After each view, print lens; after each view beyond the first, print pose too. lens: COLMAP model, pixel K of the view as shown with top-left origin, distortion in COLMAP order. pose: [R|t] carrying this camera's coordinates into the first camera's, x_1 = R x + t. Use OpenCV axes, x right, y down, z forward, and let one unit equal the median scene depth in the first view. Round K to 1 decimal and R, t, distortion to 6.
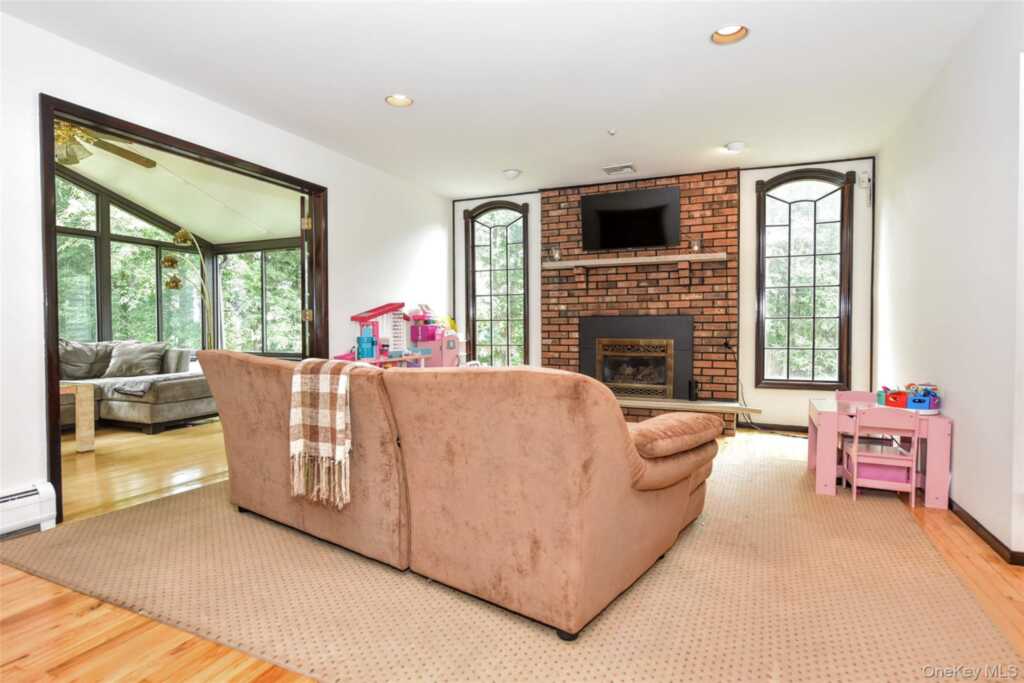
lens RADIAL K [[542.1, 0, 512.0], [0, 542.1, 341.5], [0, 0, 1]] dist [-0.001706, -0.000210]
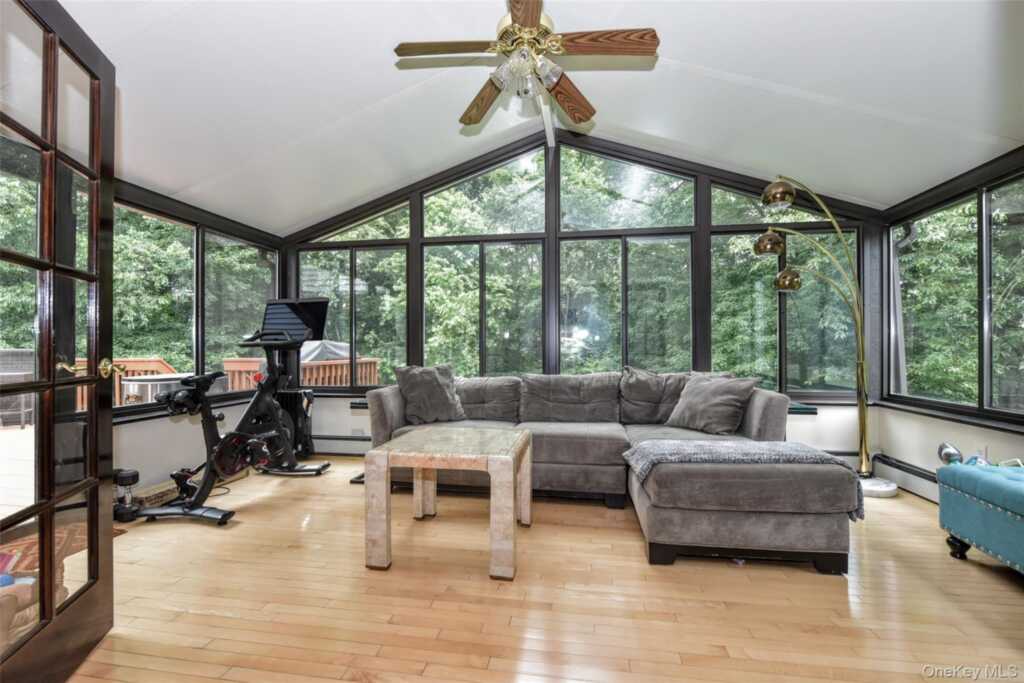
lens RADIAL K [[457.3, 0, 512.0], [0, 457.3, 341.5], [0, 0, 1]] dist [-0.000241, 0.000006]
pose [[0.262390, -0.000566, -0.964962, -0.250284], [-0.020645, 0.999768, -0.006200, -0.036562], [0.964741, 0.021549, 0.262318, 0.696733]]
